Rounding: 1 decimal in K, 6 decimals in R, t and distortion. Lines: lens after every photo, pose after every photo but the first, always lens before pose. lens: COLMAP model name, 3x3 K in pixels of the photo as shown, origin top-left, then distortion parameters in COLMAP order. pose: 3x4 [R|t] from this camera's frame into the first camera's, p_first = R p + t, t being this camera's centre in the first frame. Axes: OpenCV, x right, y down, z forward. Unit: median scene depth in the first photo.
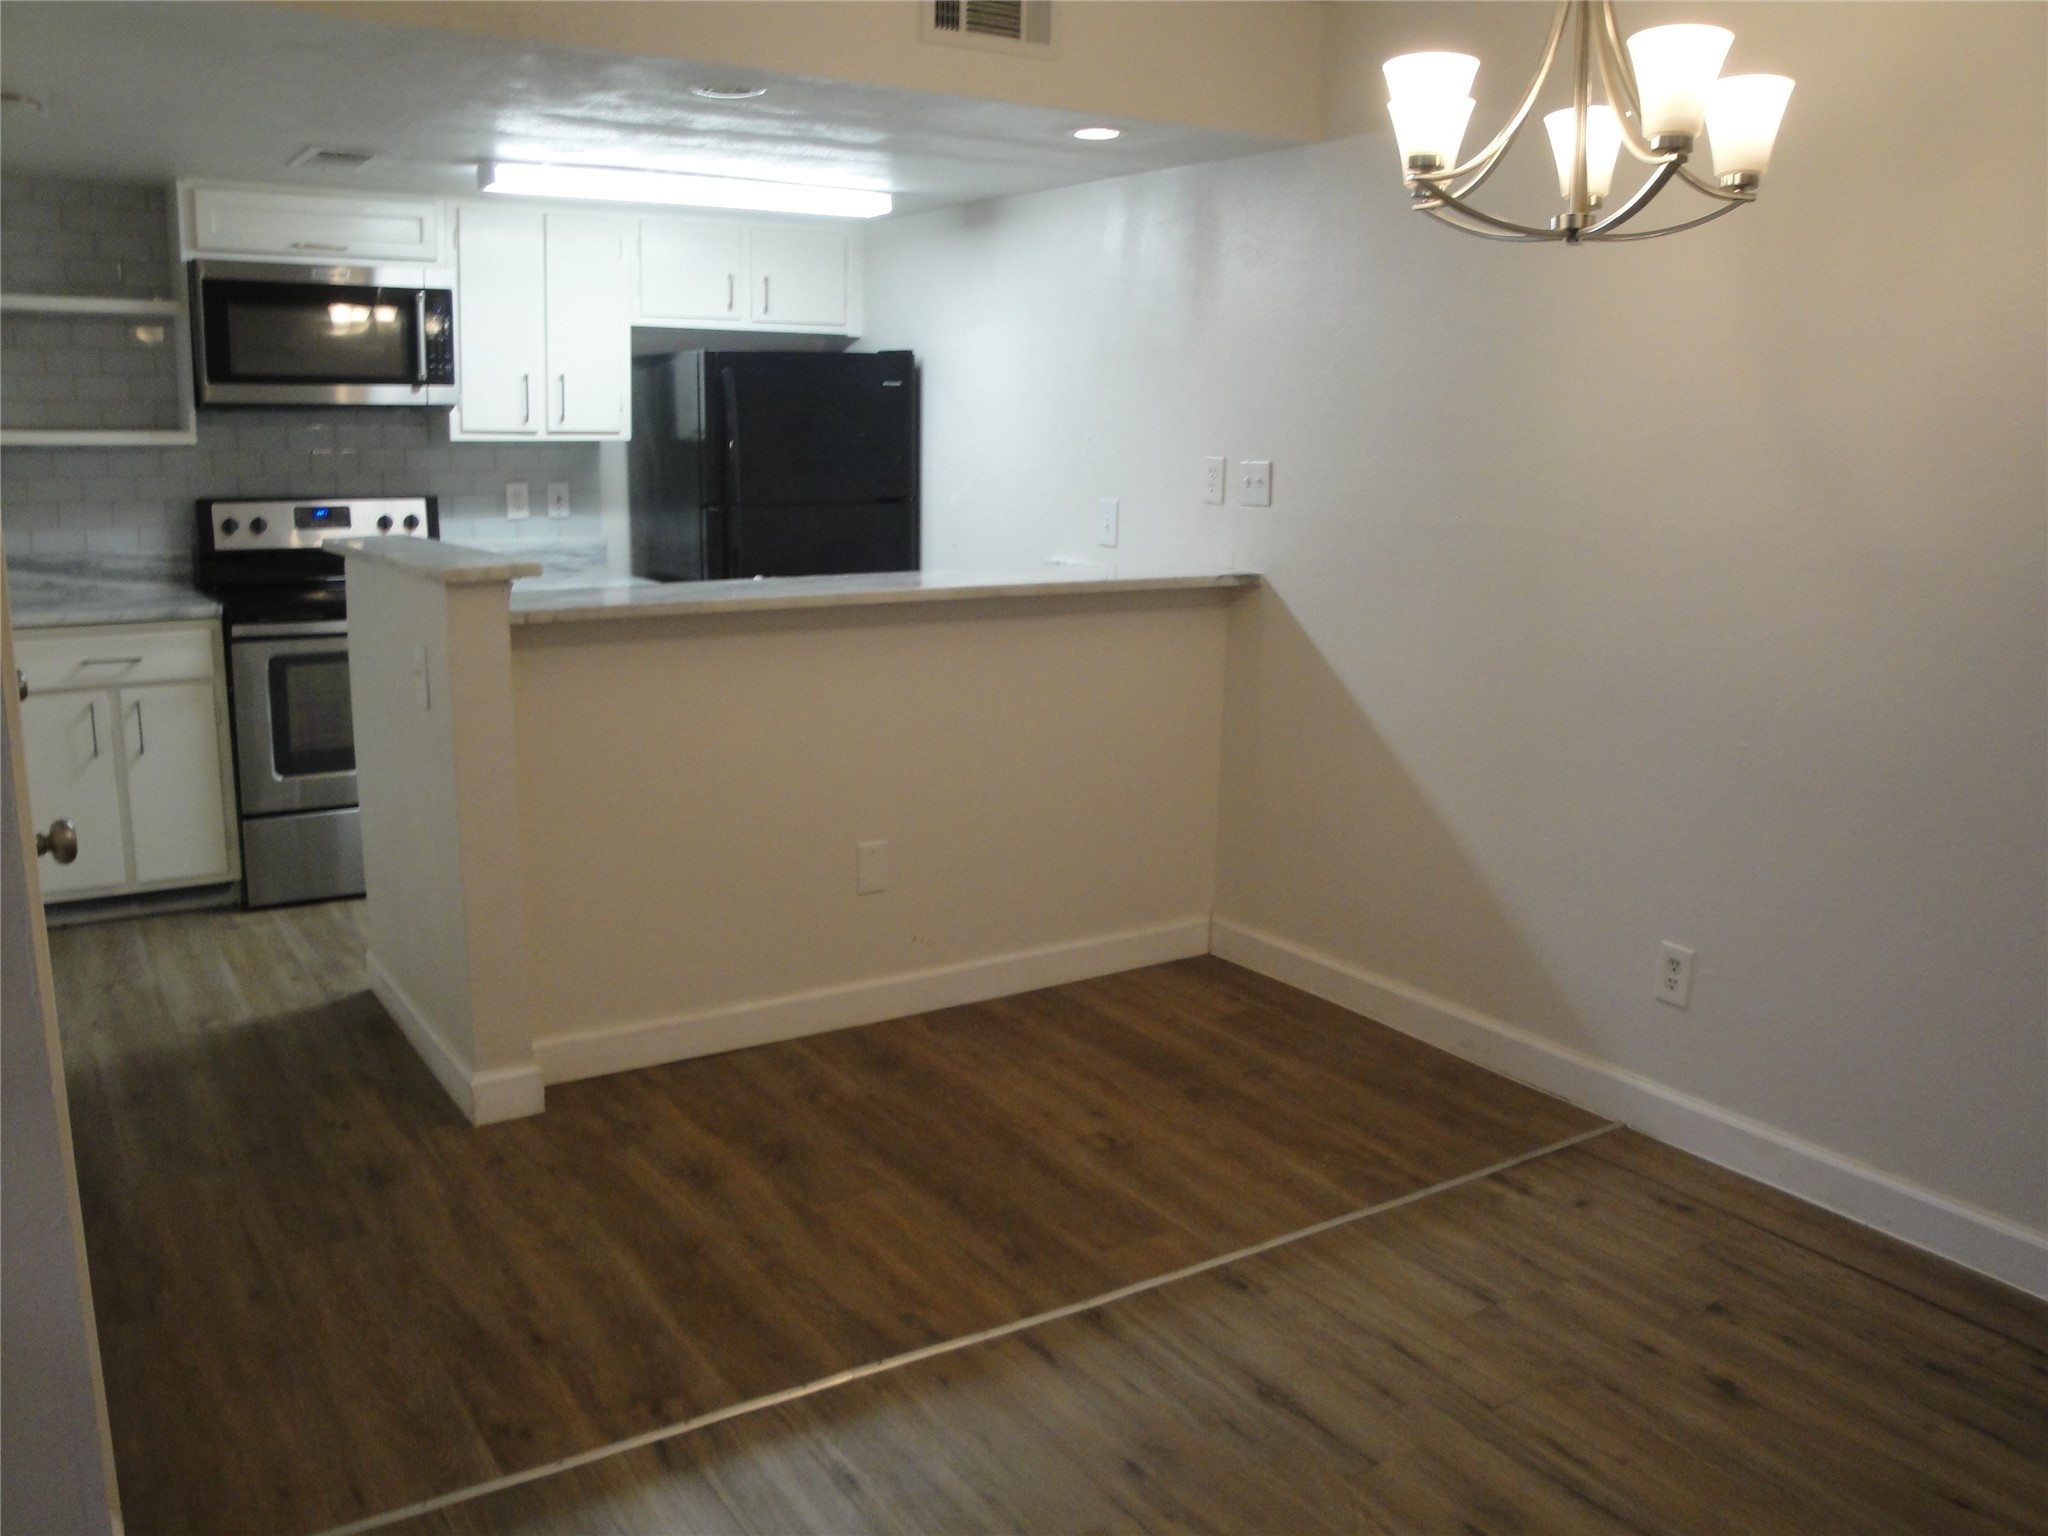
lens RADIAL K [[1696.5, 0, 1028.4], [0, 1696.5, 766.5], [0, 0, 1]] dist [-0.102990, 0.044140]
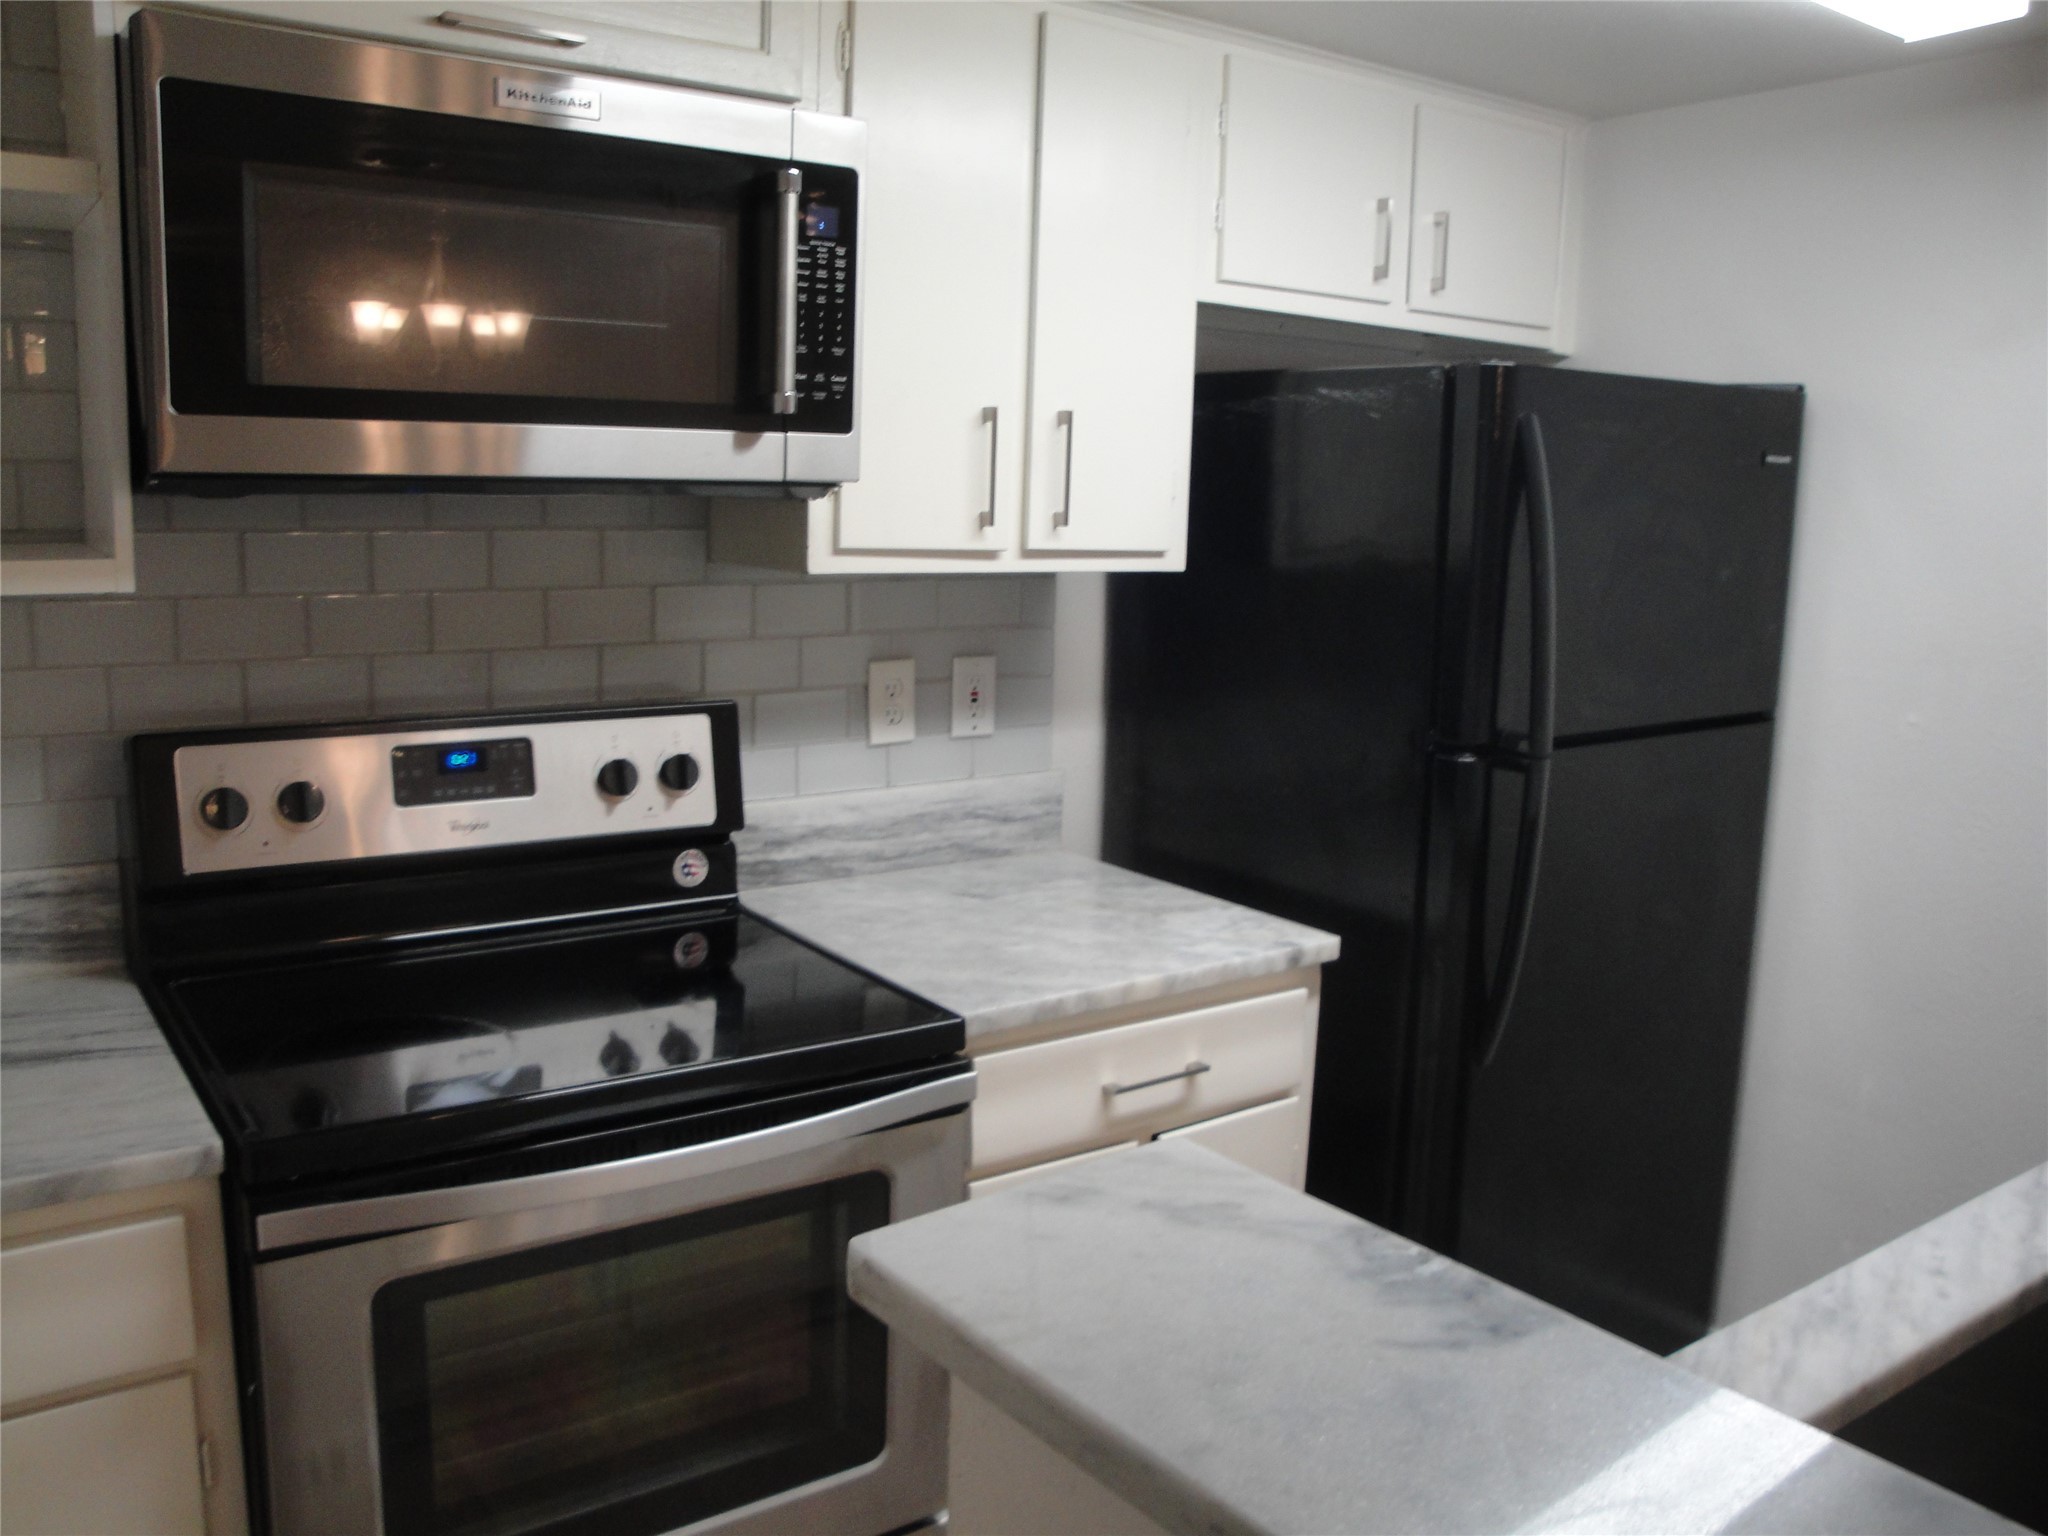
lens RADIAL K [[1696.5, 0, 1021.7], [0, 1696.5, 770.0], [0, 0, 1]] dist [-0.102990, 0.044140]
pose [[0.999356, 0.002274, 0.035809, -0.312403], [-0.001193, 0.999544, -0.030178, -0.139415], [-0.035861, 0.030116, 0.998903, 0.614474]]
